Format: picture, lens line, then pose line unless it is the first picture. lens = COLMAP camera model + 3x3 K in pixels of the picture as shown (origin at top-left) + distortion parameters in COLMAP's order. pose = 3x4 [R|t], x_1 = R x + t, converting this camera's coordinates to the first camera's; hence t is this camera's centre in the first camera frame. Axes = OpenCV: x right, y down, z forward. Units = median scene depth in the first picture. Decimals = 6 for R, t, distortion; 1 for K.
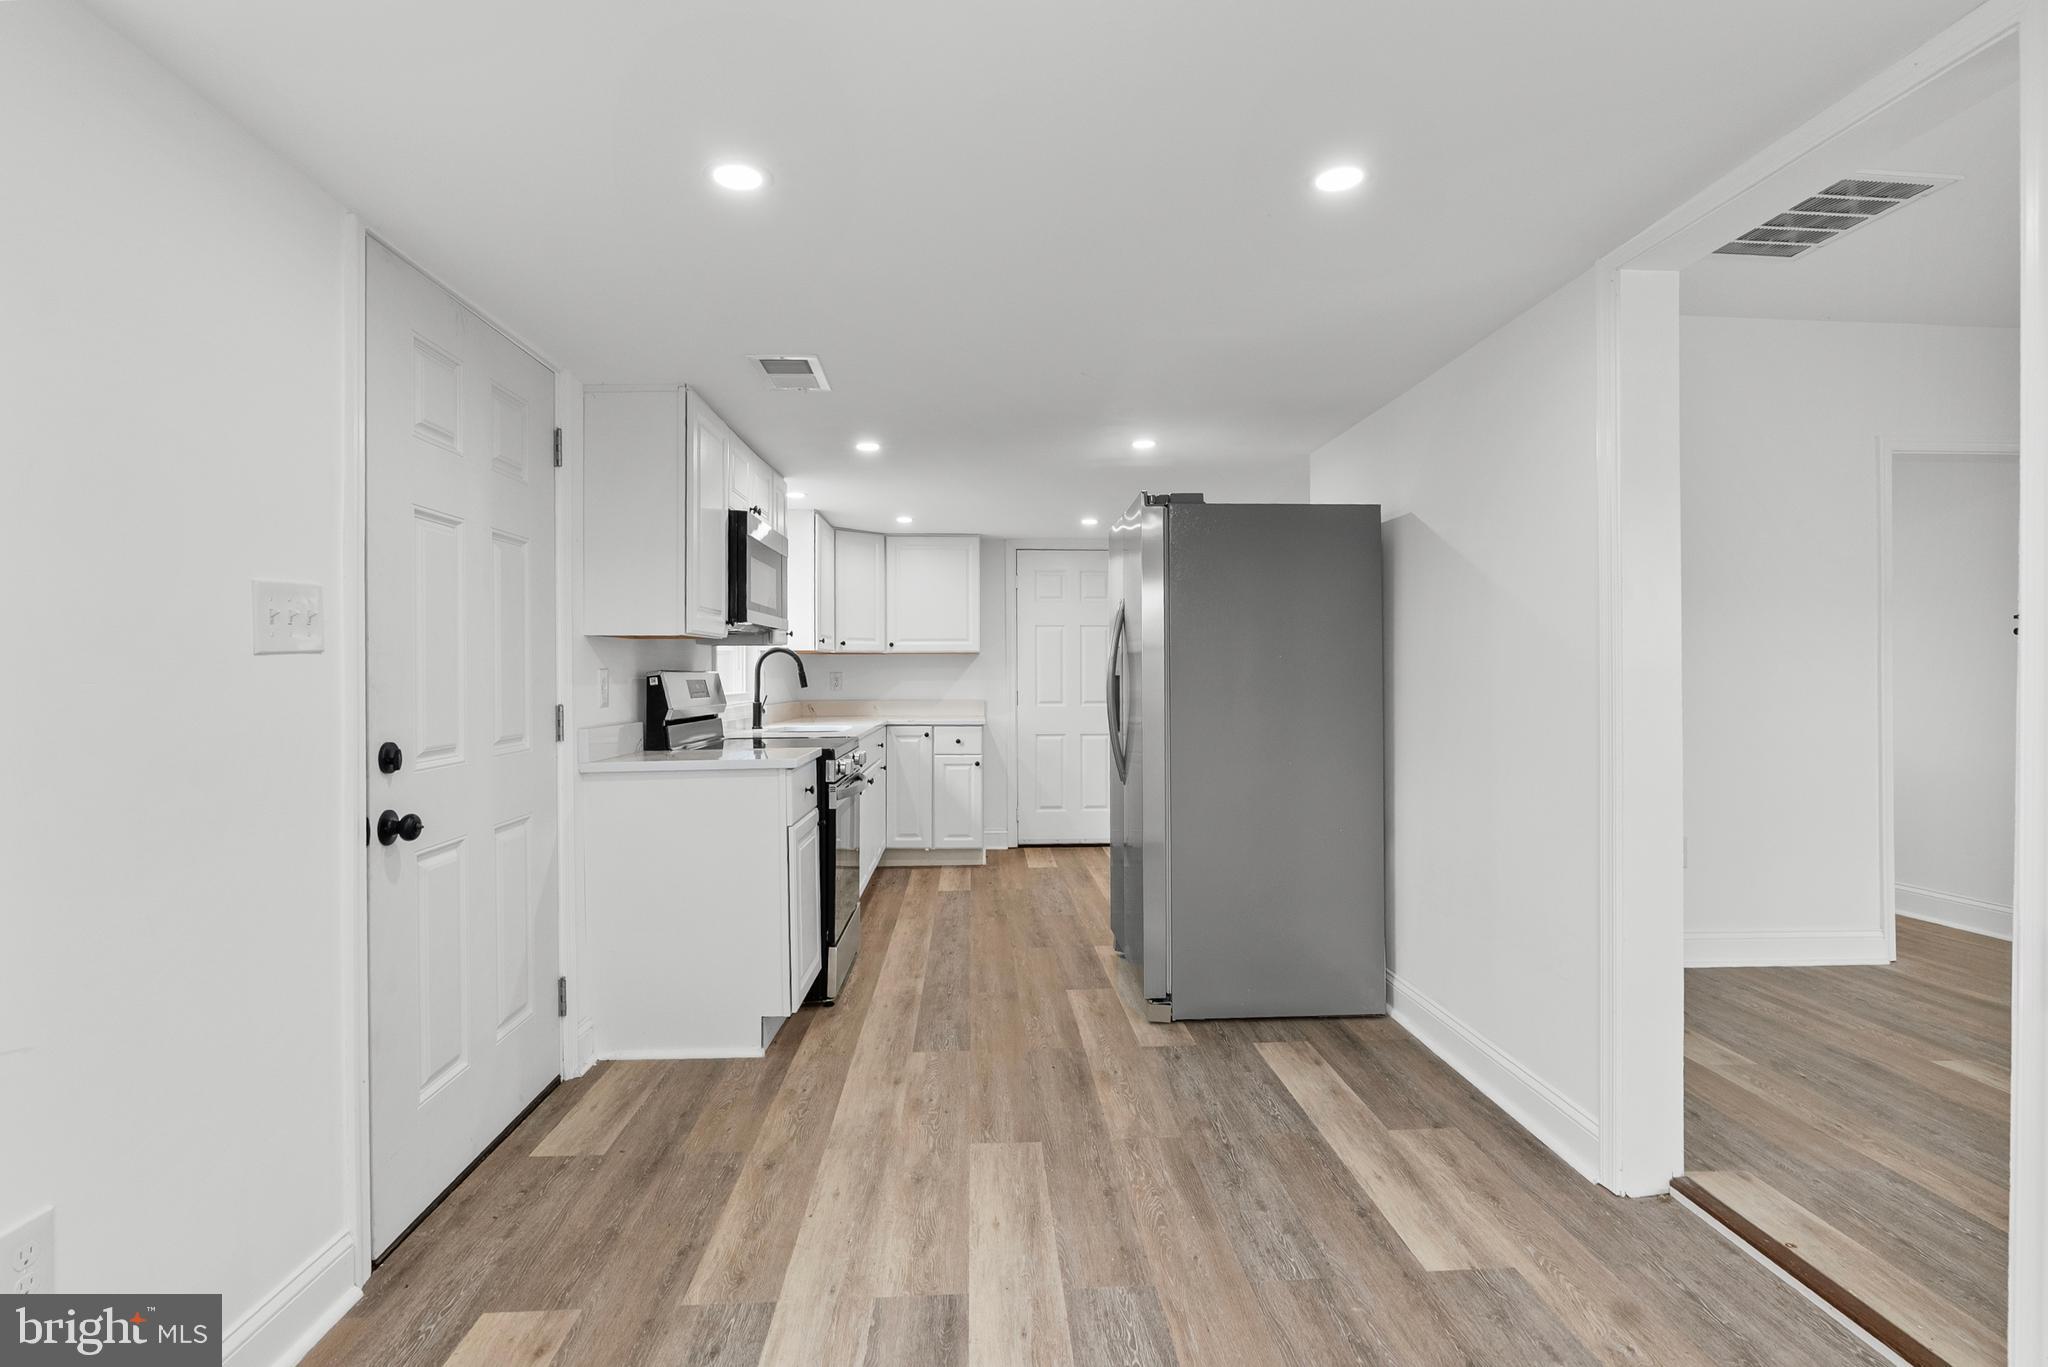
lens RADIAL K [[993.4, 0, 1046.0], [0, 993.4, 665.4], [0, 0, 1]] dist [-0.009871, 0.004071]
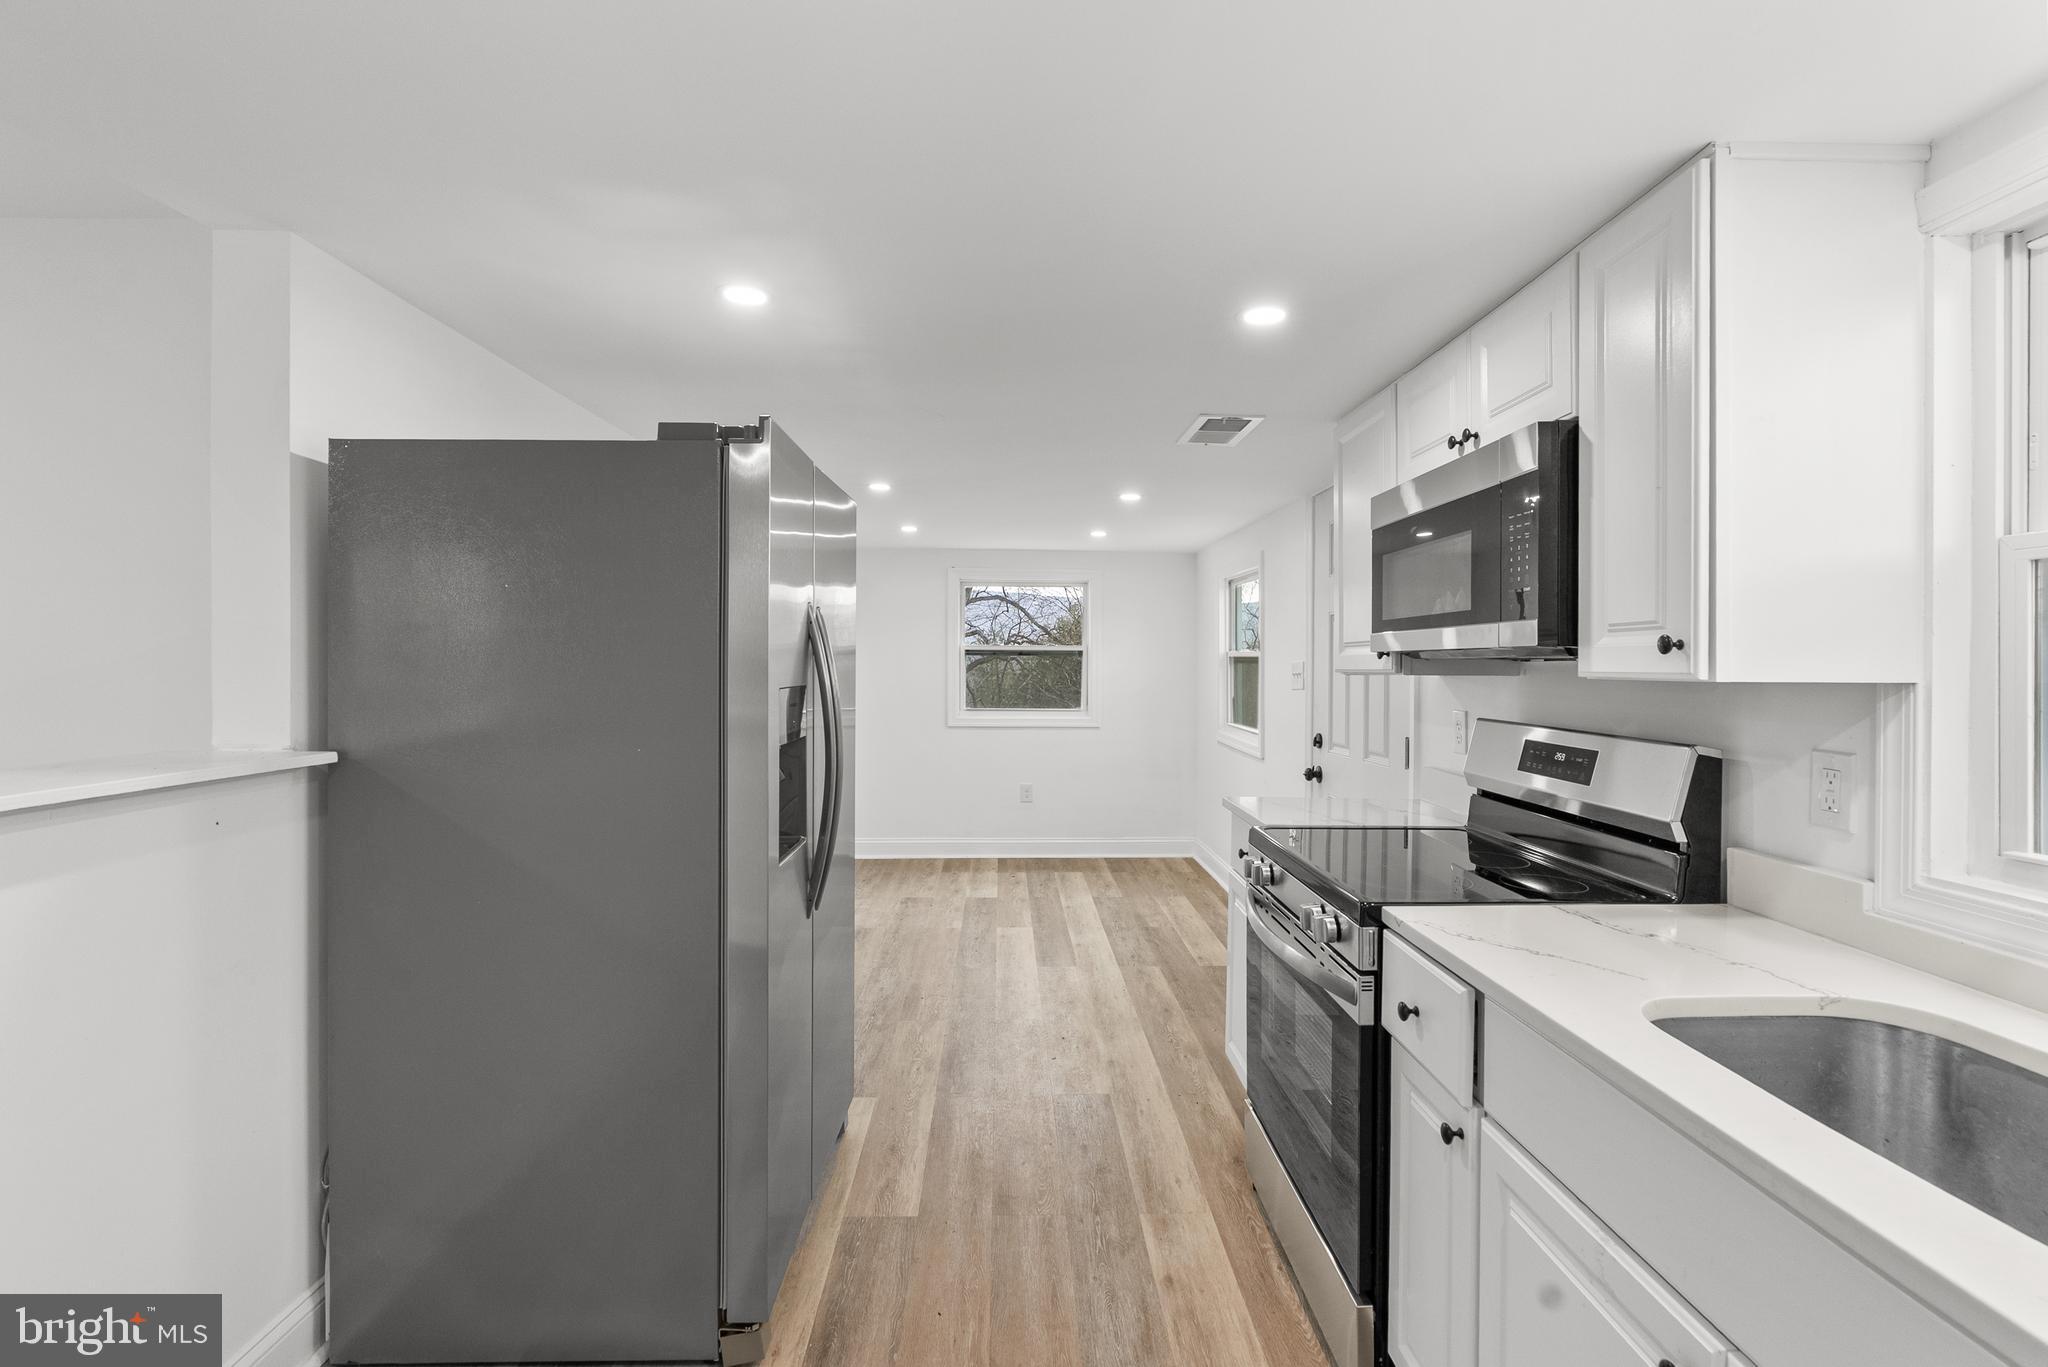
lens RADIAL K [[938.2, 0, 1036.5], [0, 938.2, 663.2], [0, 0, 1]] dist [-0.010700, 0.004993]
pose [[-0.999333, -0.001223, 0.036505, -0.117831], [-0.001558, 0.999957, -0.009152, -0.040255], [-0.036492, -0.009202, -0.999292, 2.407648]]
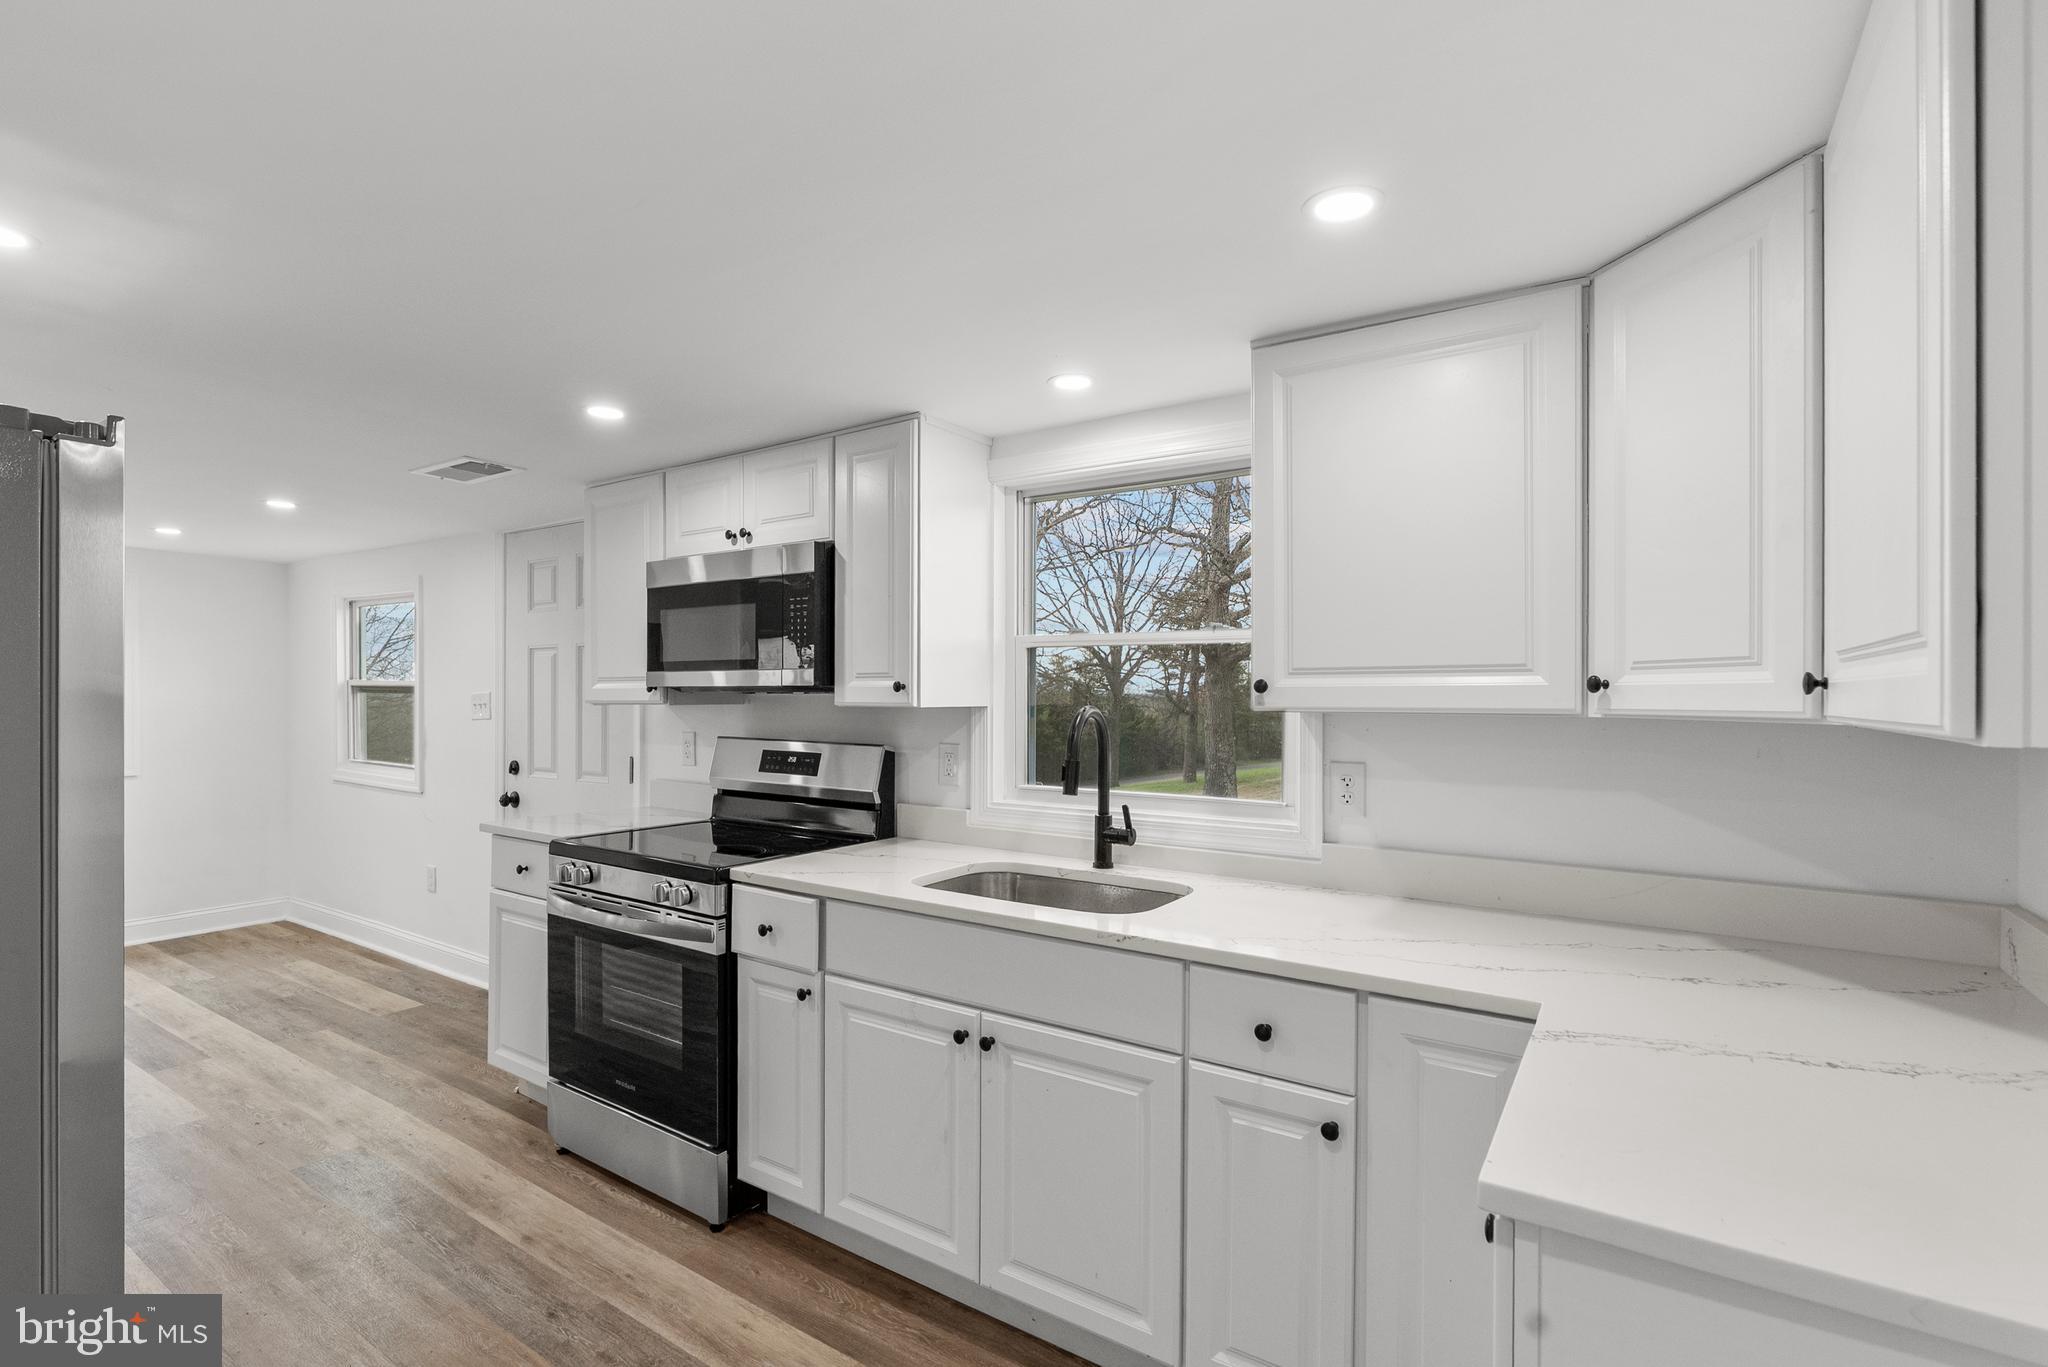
lens RADIAL K [[938.2, 0, 1031.8], [0, 938.2, 697.5], [0, 0, 1]] dist [-0.010700, 0.004993]
pose [[-0.606471, 0.005944, -0.795083, 0.229026], [0.007360, 0.999971, 0.001861, -0.046141], [0.795071, -0.004723, -0.606498, 2.549955]]
